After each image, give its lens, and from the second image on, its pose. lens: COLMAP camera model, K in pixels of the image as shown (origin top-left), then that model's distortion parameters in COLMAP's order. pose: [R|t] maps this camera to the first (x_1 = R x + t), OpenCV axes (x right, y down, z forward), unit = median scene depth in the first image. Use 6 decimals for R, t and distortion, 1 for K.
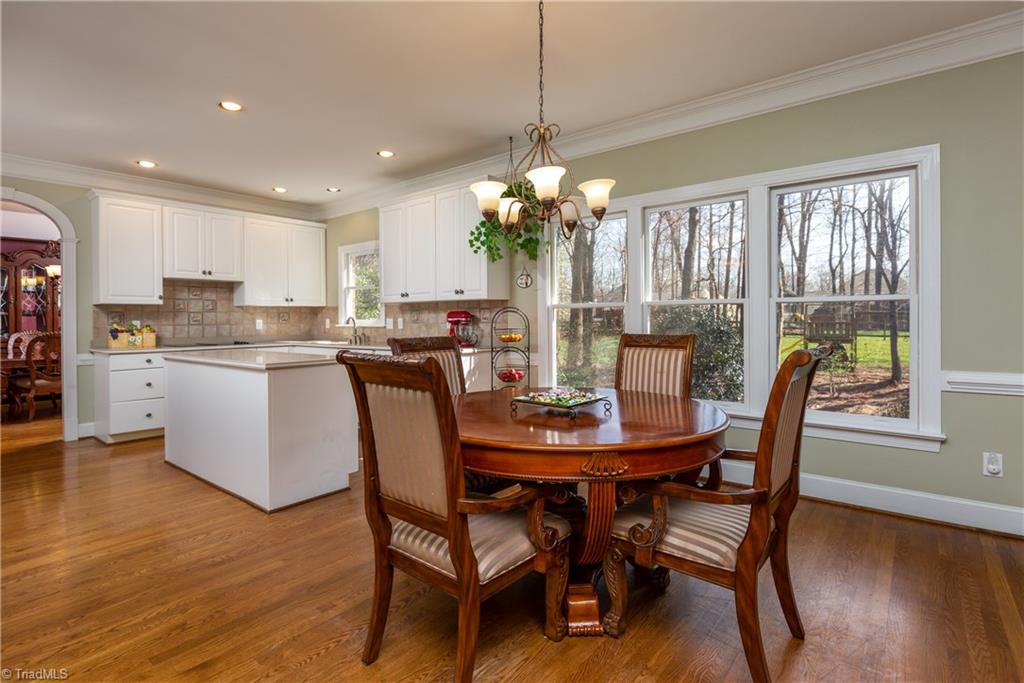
lens RADIAL K [[510.5, 0, 509.2], [0, 510.5, 318.9], [0, 0, 1]] dist [-0.001807, -0.000476]
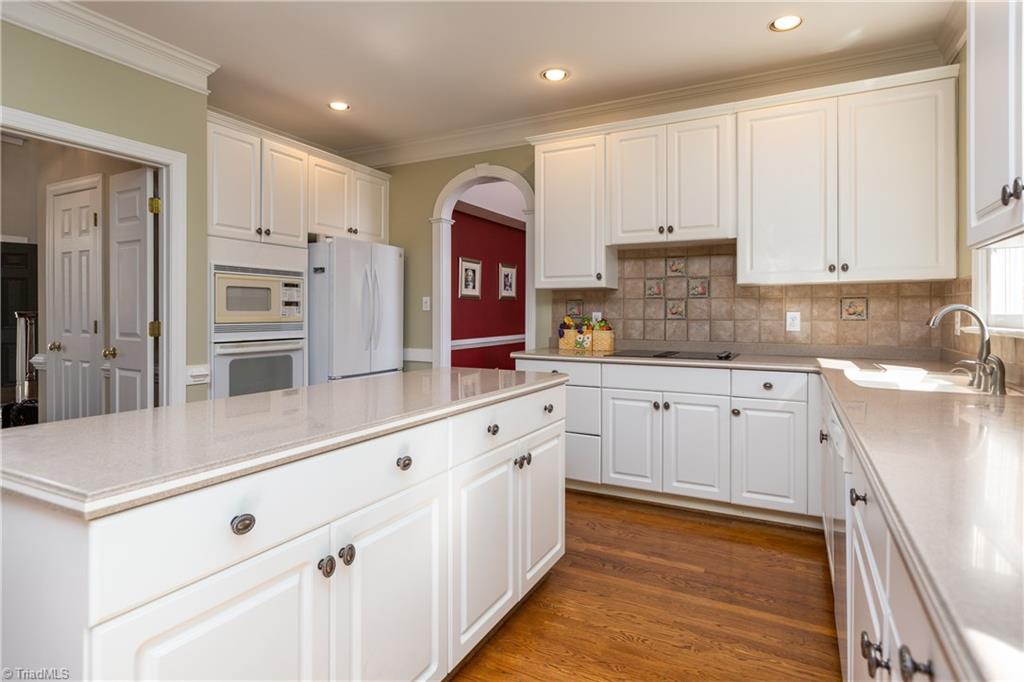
lens RADIAL K [[539.4, 0, 512.7], [0, 539.4, 313.1], [0, 0, 1]] dist [0.001165, 0.000303]
pose [[0.198330, 0.007030, -0.980110, -0.028056], [-0.004094, 0.999971, 0.006344, 0.000465], [0.980127, 0.002755, 0.198353, 0.676735]]
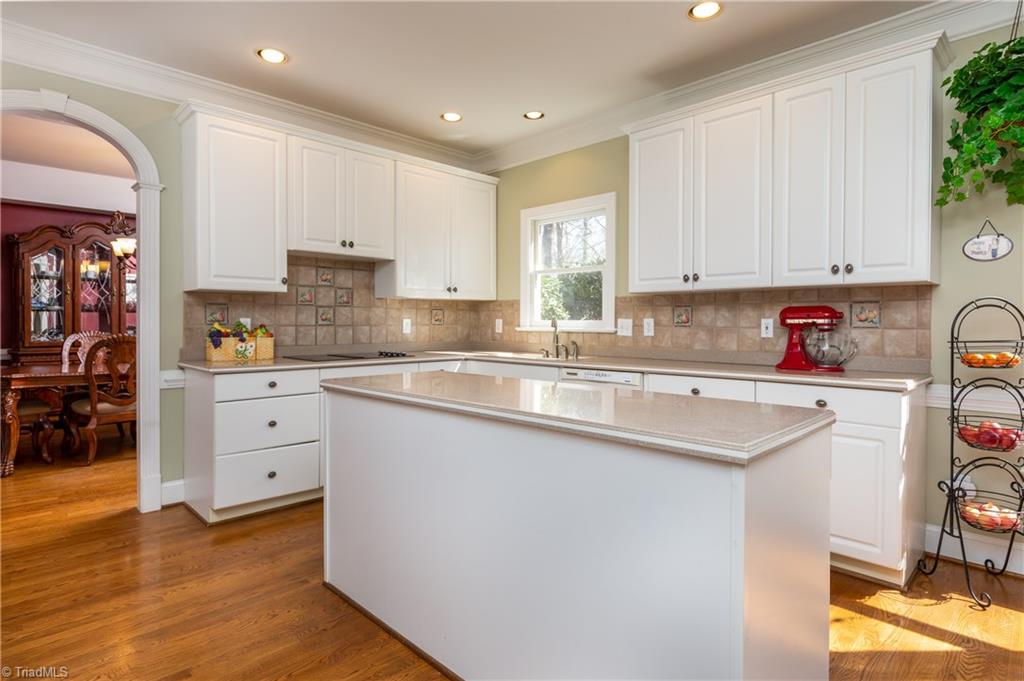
lens RADIAL K [[545.2, 0, 515.0], [0, 545.2, 324.9], [0, 0, 1]] dist [0.001040, 0.000451]
pose [[0.995433, 0.010984, -0.094828, -0.302947], [-0.010583, 0.999933, 0.004729, 0.004819], [0.094874, -0.003704, 0.995482, 0.323933]]
